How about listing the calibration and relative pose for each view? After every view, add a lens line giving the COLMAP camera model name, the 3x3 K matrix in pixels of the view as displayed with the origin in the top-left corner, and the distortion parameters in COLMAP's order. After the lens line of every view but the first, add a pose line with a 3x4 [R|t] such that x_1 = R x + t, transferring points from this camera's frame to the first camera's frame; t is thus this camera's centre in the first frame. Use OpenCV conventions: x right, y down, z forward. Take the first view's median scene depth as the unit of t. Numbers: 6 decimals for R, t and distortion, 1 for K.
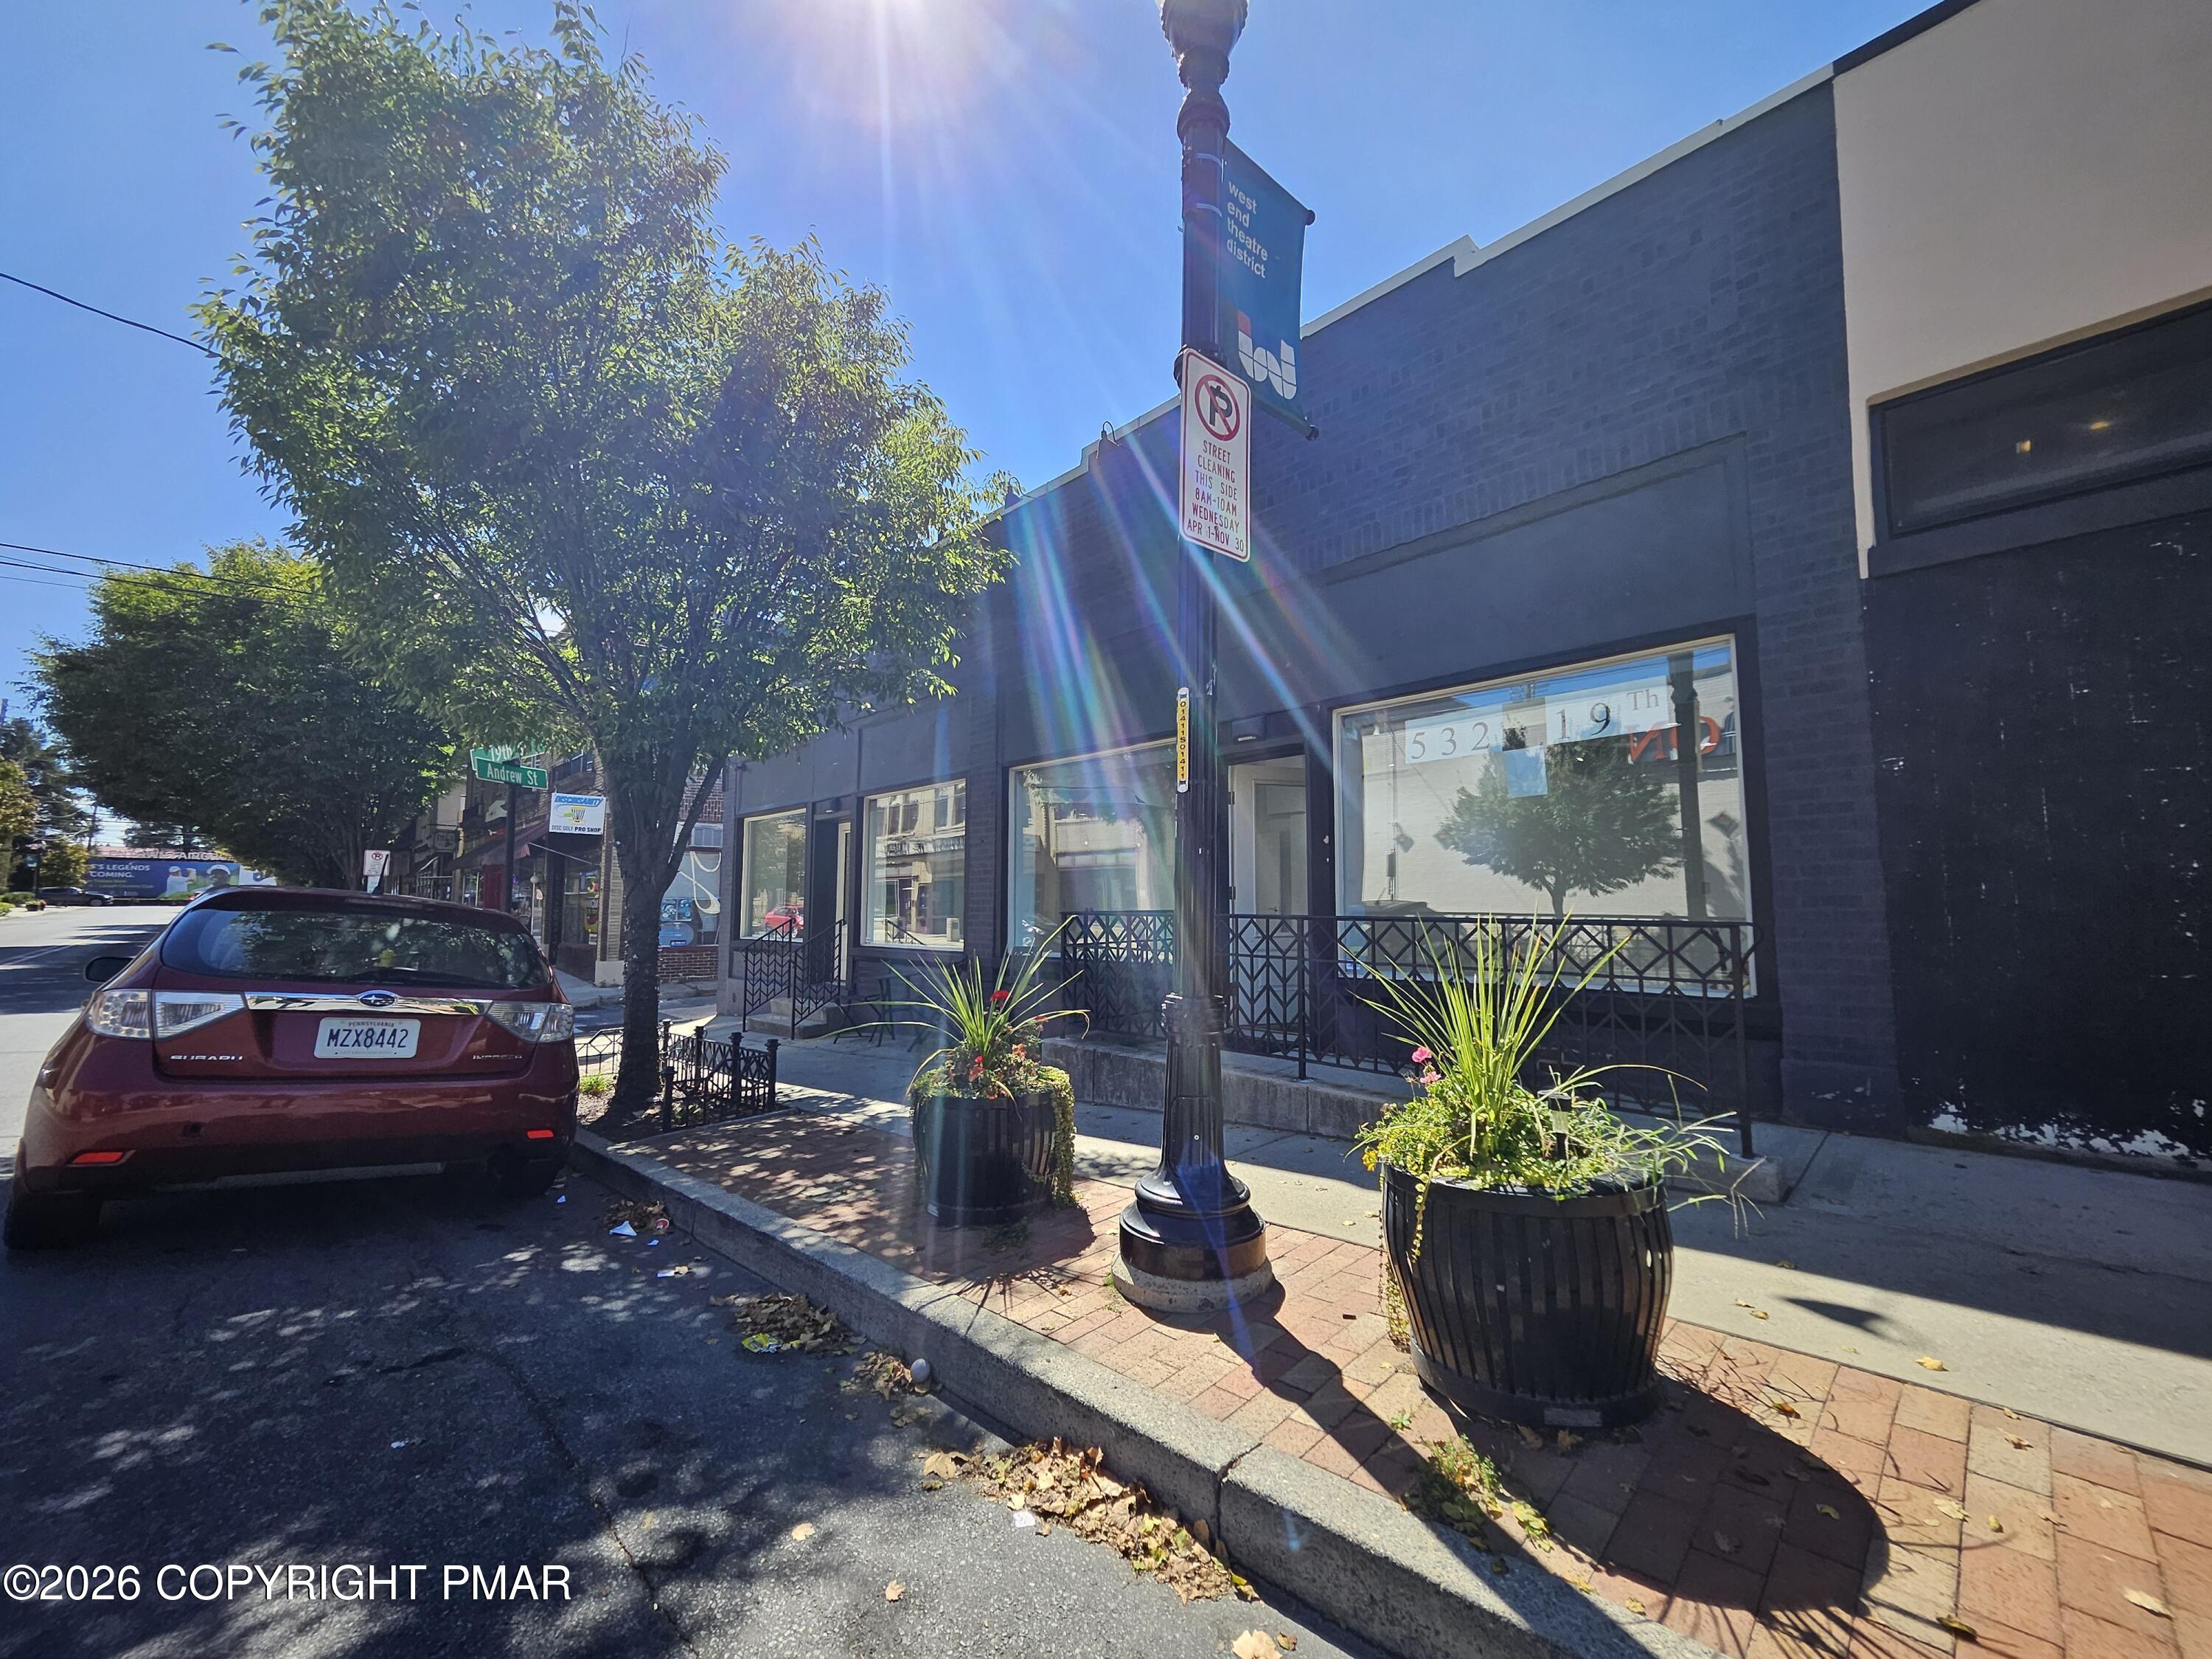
lens RADIAL K [[873.5, 0, 1114.7], [0, 873.5, 835.0], [0, 0, 1]] dist [-0.002246, 0.003025]
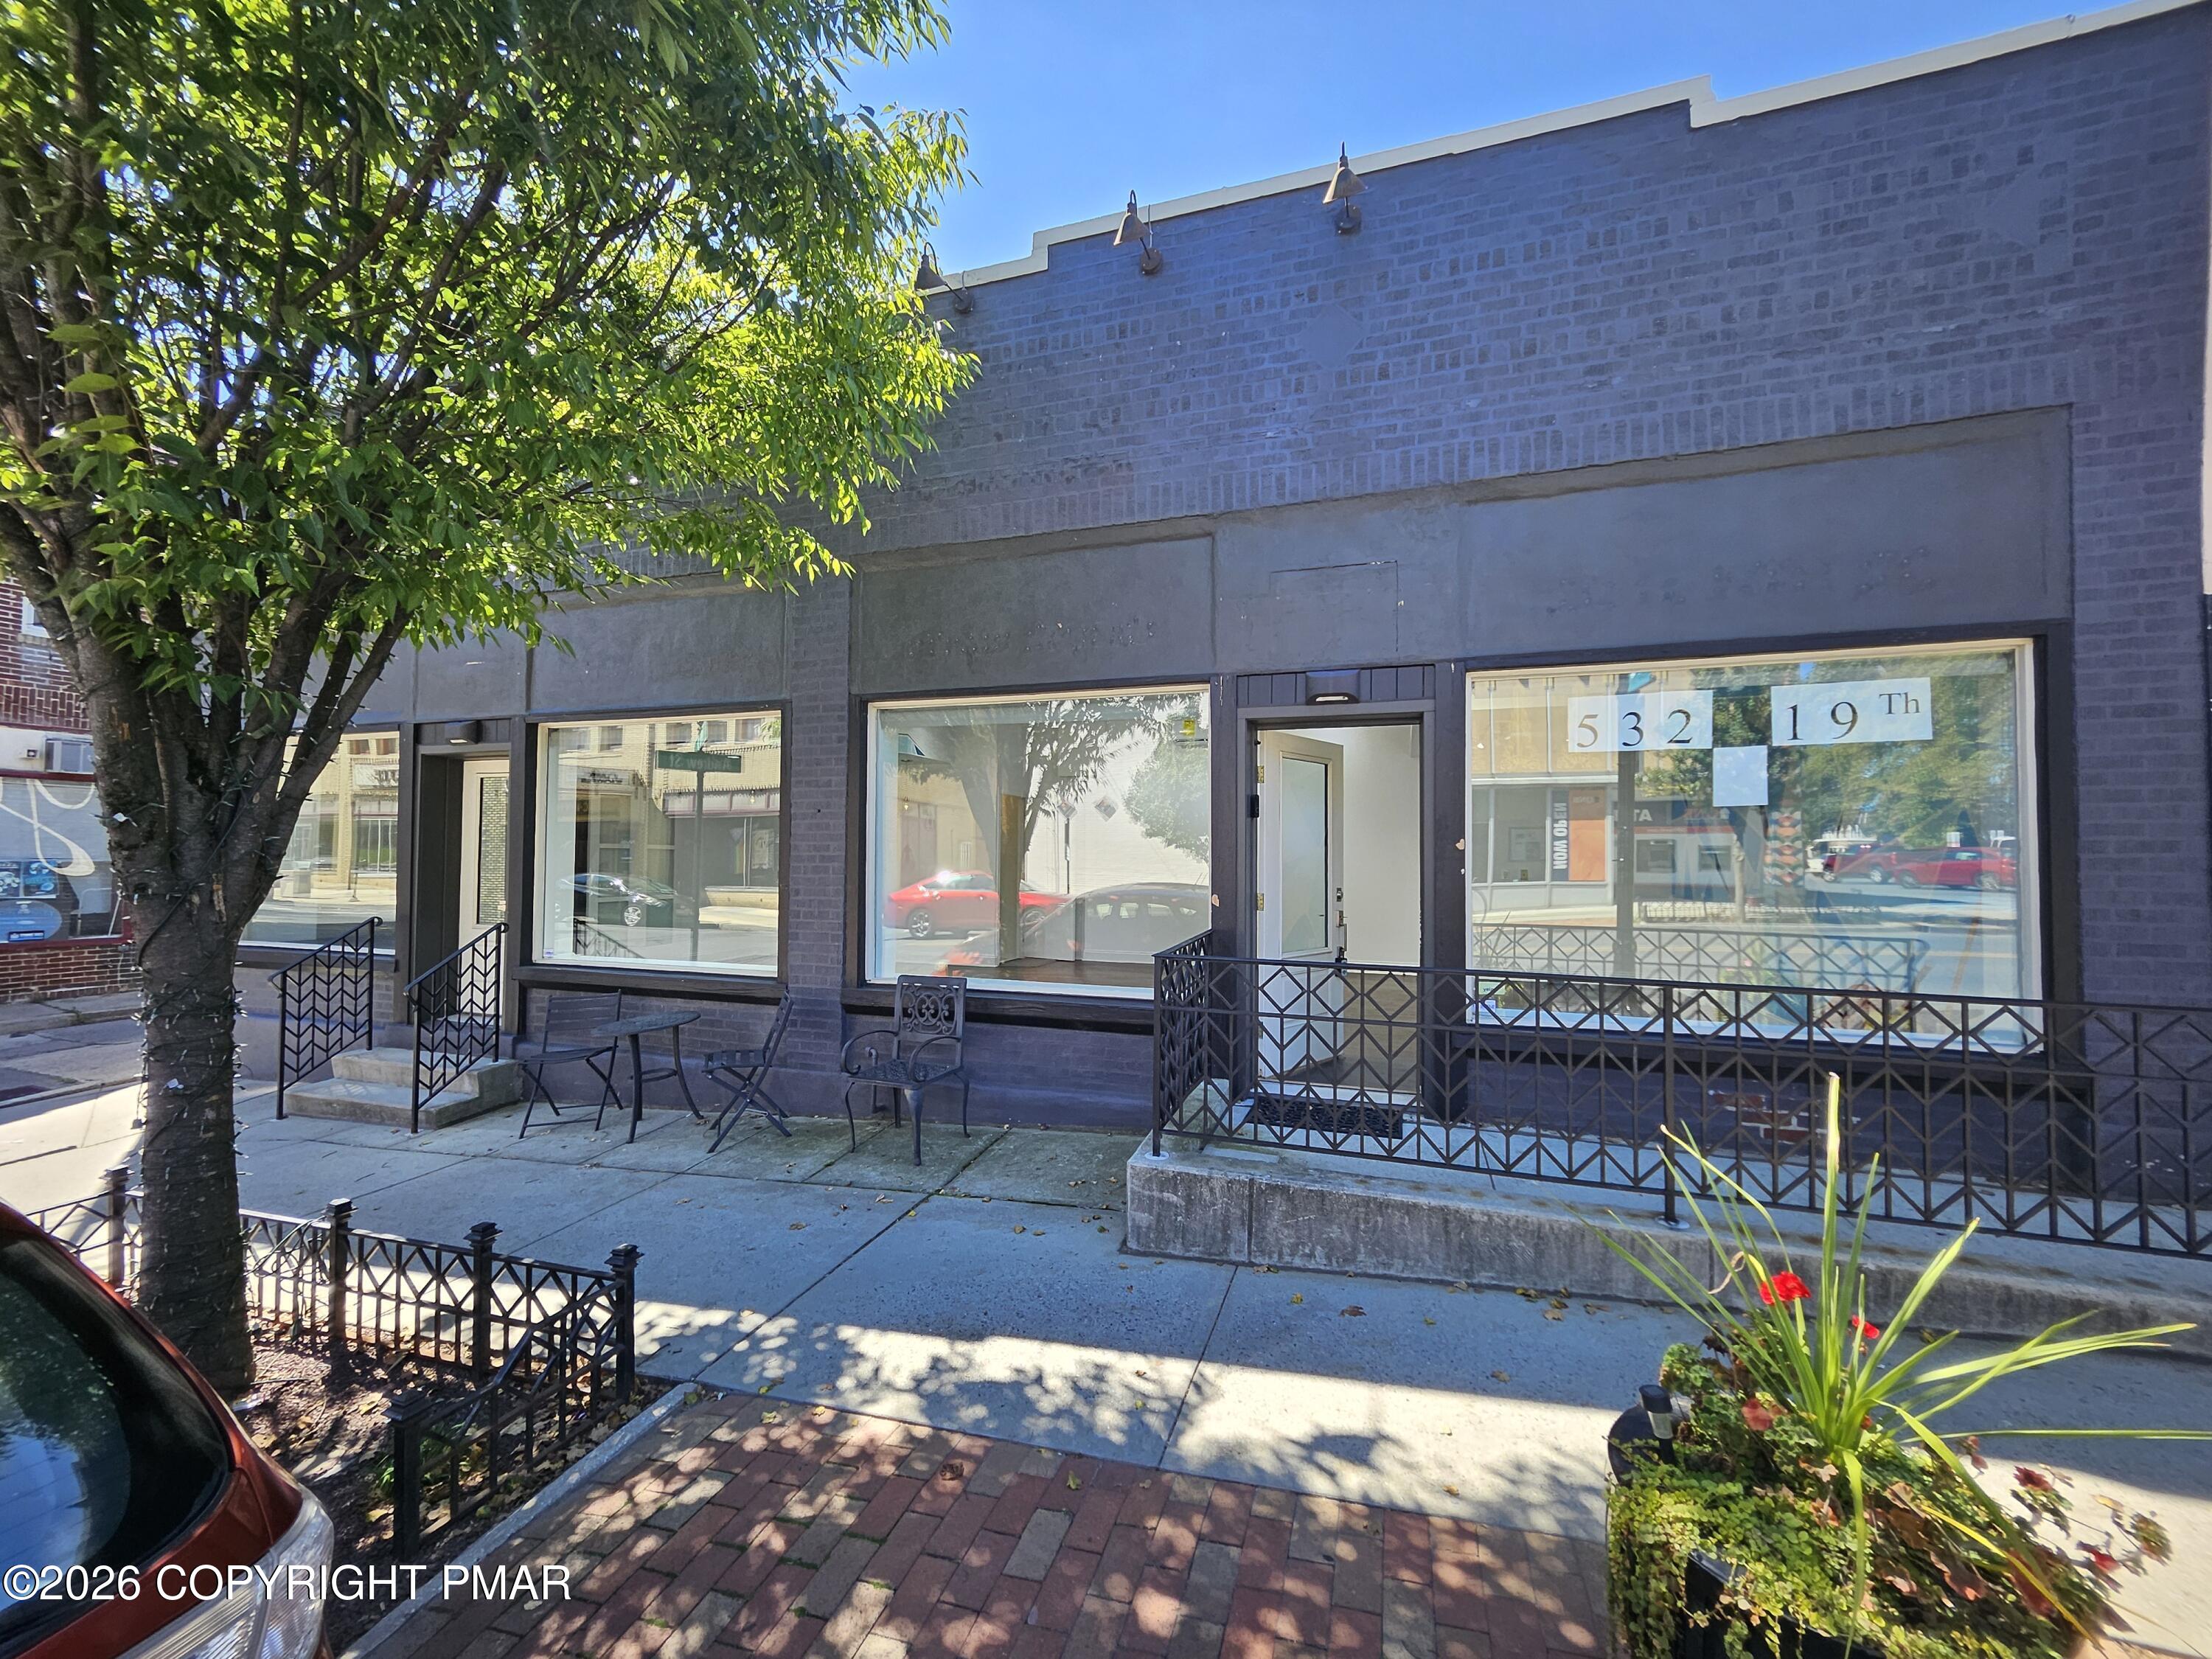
lens RADIAL K [[886.7, 0, 1113.0], [0, 886.7, 831.0], [0, 0, 1]] dist [-0.002857, 0.005290]
pose [[0.890033, 0.018753, 0.455511, -0.495574], [-0.045617, 0.997803, 0.048054, -0.037954], [-0.453609, -0.063549, 0.888932, 0.594159]]
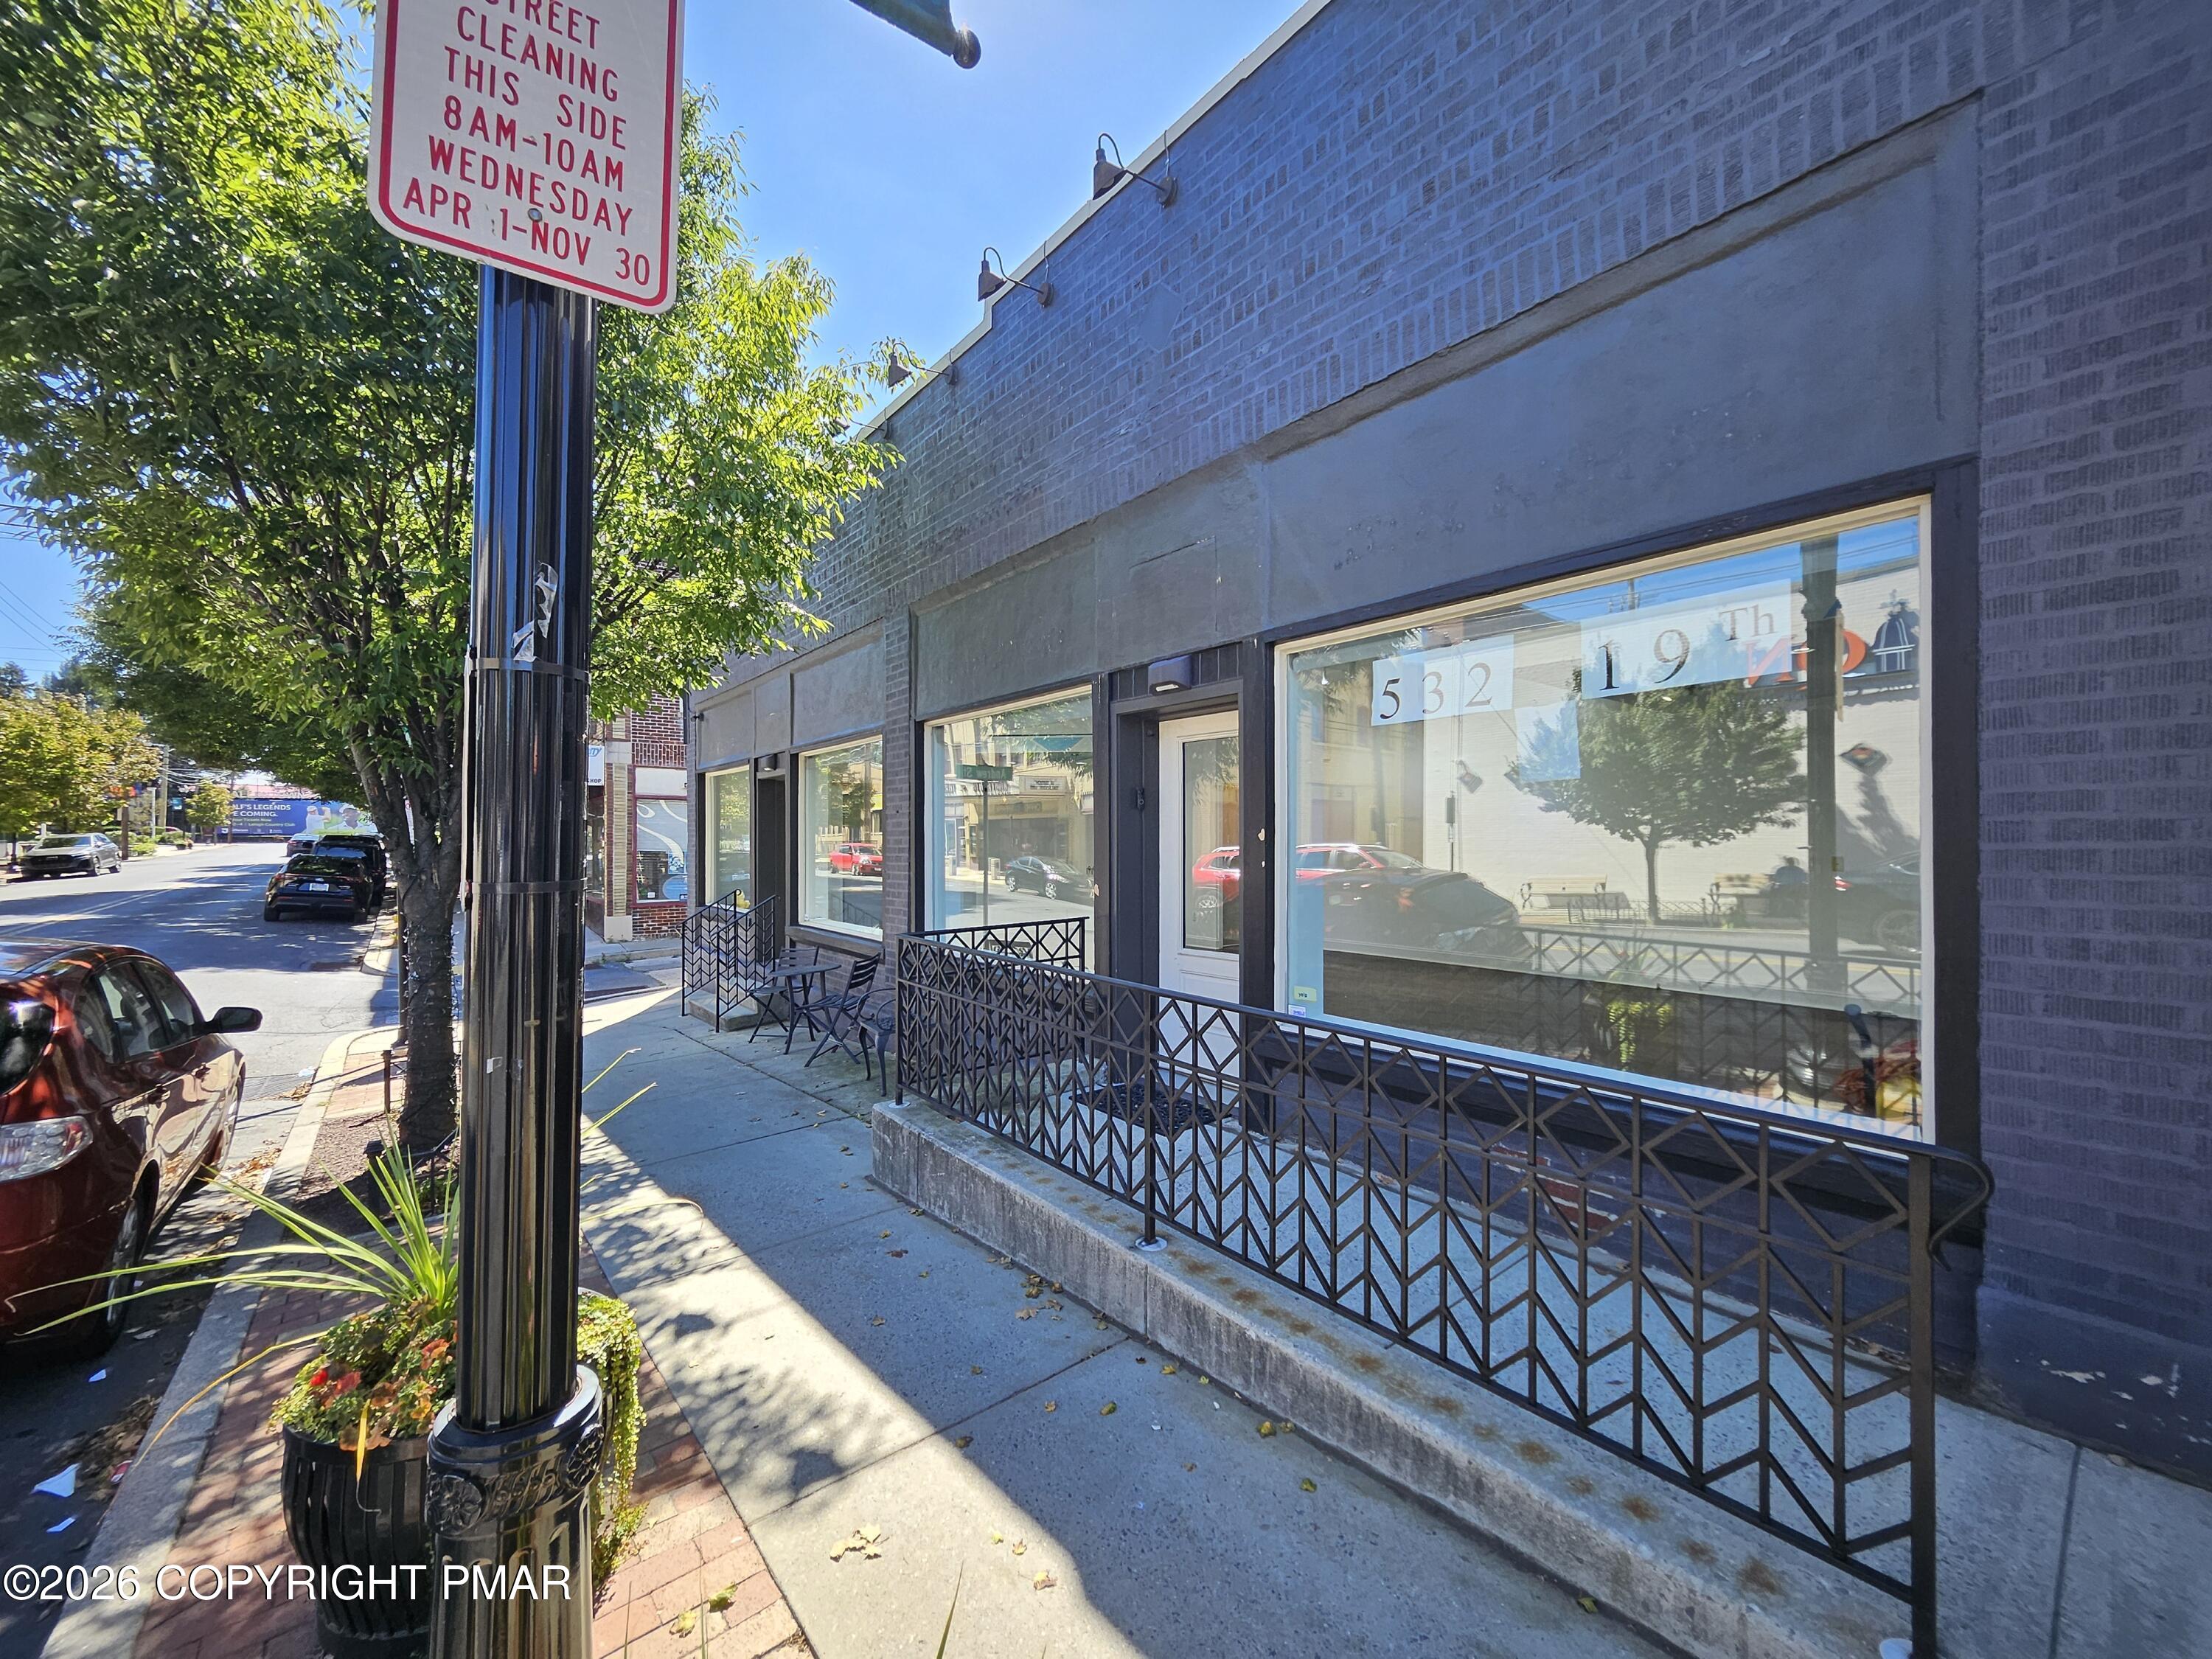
lens RADIAL K [[873.5, 0, 1114.7], [0, 873.5, 835.0], [0, 0, 1]] dist [-0.002246, 0.003025]
pose [[0.995638, -0.004943, -0.093173, 0.247750], [0.012568, 0.996600, 0.081427, -0.068827], [0.092453, -0.082242, 0.992315, 0.386156]]
